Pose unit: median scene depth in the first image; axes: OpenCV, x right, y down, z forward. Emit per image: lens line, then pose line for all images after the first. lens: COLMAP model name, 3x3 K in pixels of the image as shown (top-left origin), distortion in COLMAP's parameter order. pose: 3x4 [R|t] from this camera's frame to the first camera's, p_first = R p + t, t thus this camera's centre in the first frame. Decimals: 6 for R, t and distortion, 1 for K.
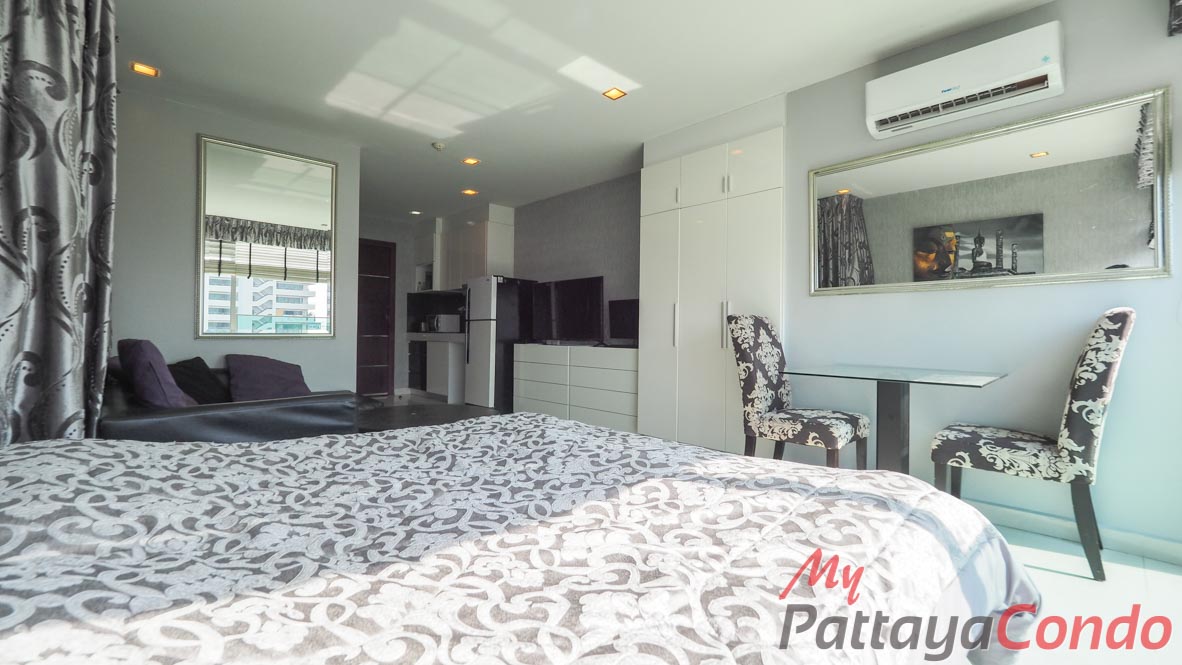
lens RADIAL K [[502.1, 0, 581.5], [0, 502.1, 327.6], [0, 0, 1]] dist [0.003767, 0.000054]
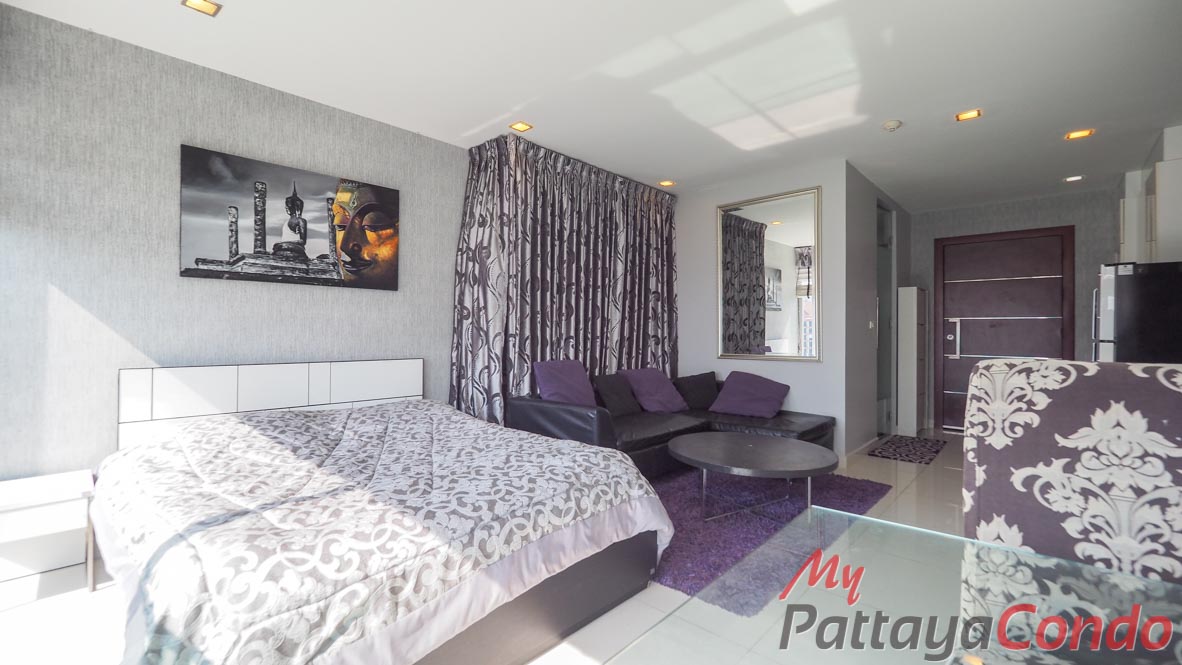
lens RADIAL K [[502.1, 0, 581.5], [0, 502.1, 327.6], [0, 0, 1]] dist [0.003767, 0.000054]
pose [[0.070957, -0.017844, -0.997320, 0.366568], [0.006335, 0.999828, -0.017438, -0.025108], [0.997459, -0.005081, 0.071058, 0.356668]]
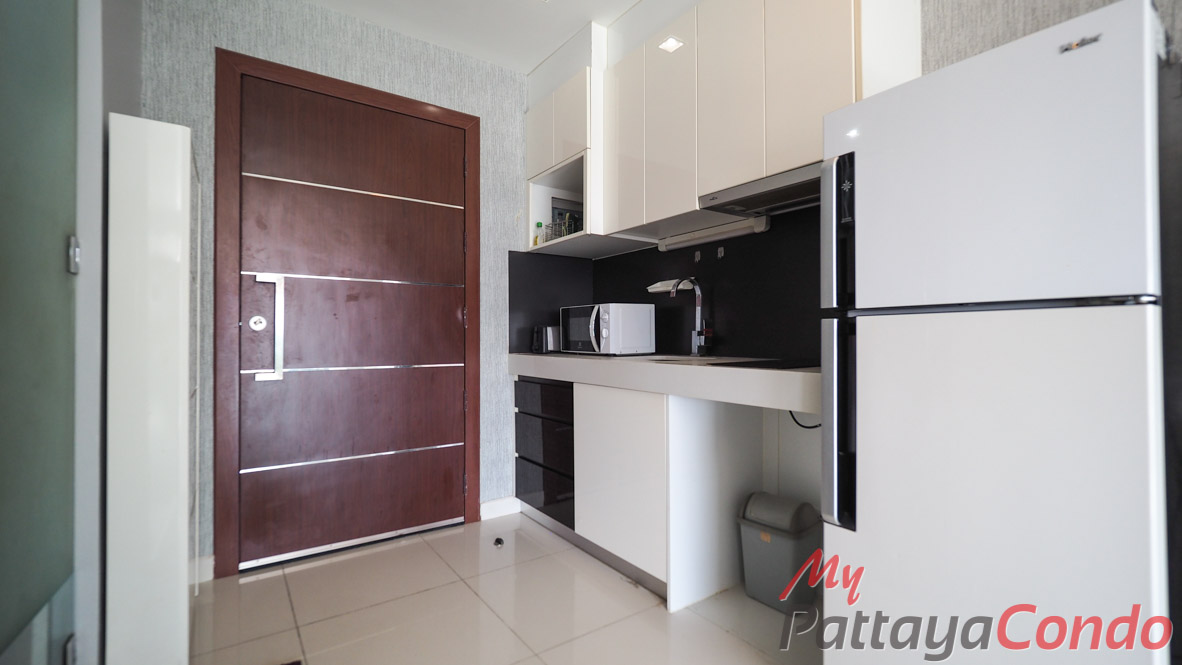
lens RADIAL K [[498.0, 0, 582.1], [0, 498.0, 331.5], [0, 0, 1]] dist [-0.003477, -0.000601]
pose [[0.991301, -0.013554, -0.130914, -0.325993], [0.013594, 0.999907, -0.000587, -0.008497], [0.130910, -0.001198, 0.991394, 0.846613]]
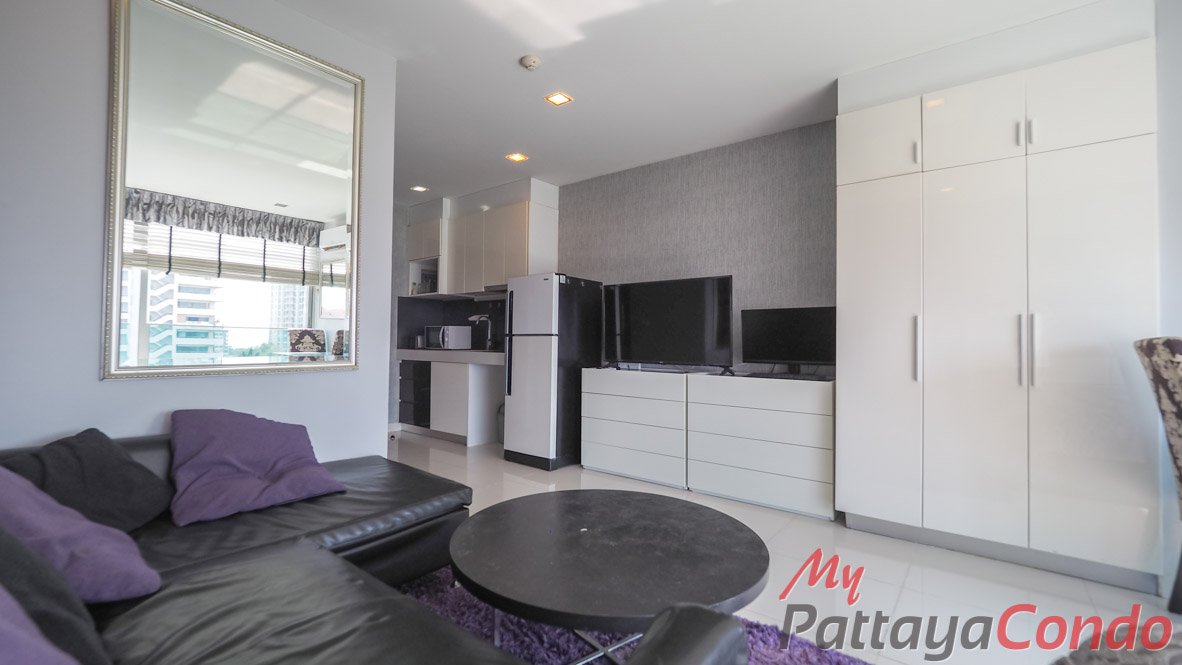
lens RADIAL K [[498.0, 0, 578.0], [0, 498.0, 330.5], [0, 0, 1]] dist [-0.003288, 0.000046]
pose [[0.990627, 0.003222, 0.136557, -0.243116], [-0.001829, 0.999945, -0.010323, -0.014835], [-0.136583, 0.009977, 0.990578, 0.295909]]
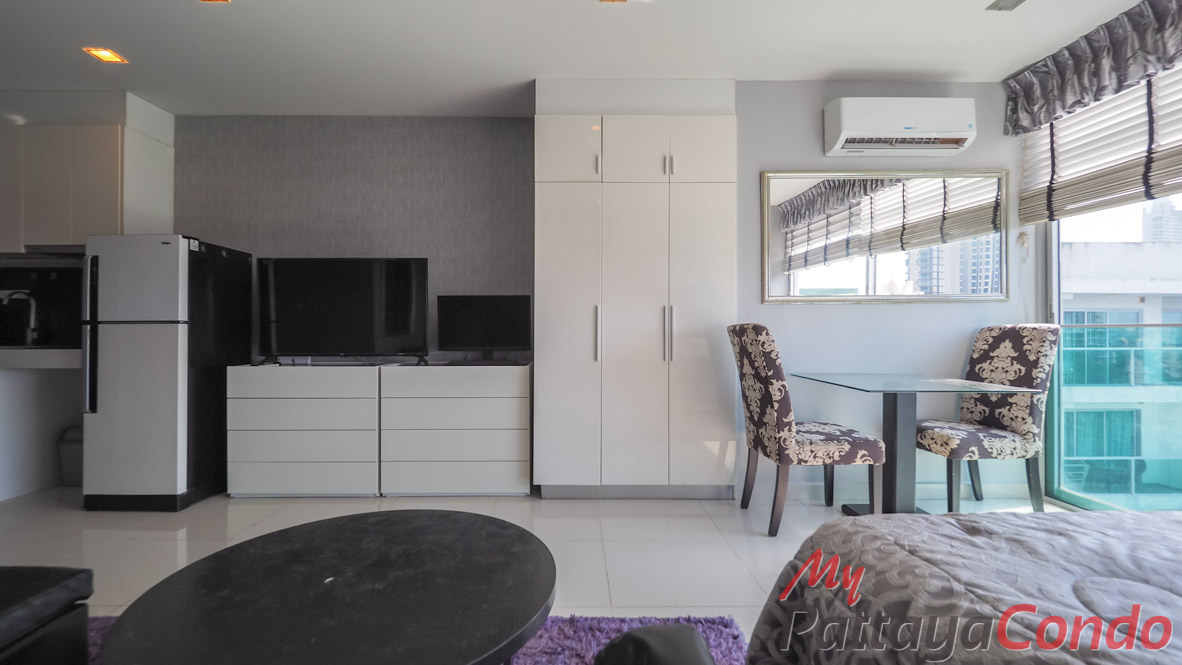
lens RADIAL K [[512.9, 0, 572.6], [0, 512.9, 329.1], [0, 0, 1]] dist [-0.001789, -0.000496]
pose [[0.678458, -0.009103, 0.734582, -0.294093], [-0.000329, 0.999919, 0.012695, -0.015427], [-0.734639, -0.008855, 0.678401, 0.354712]]
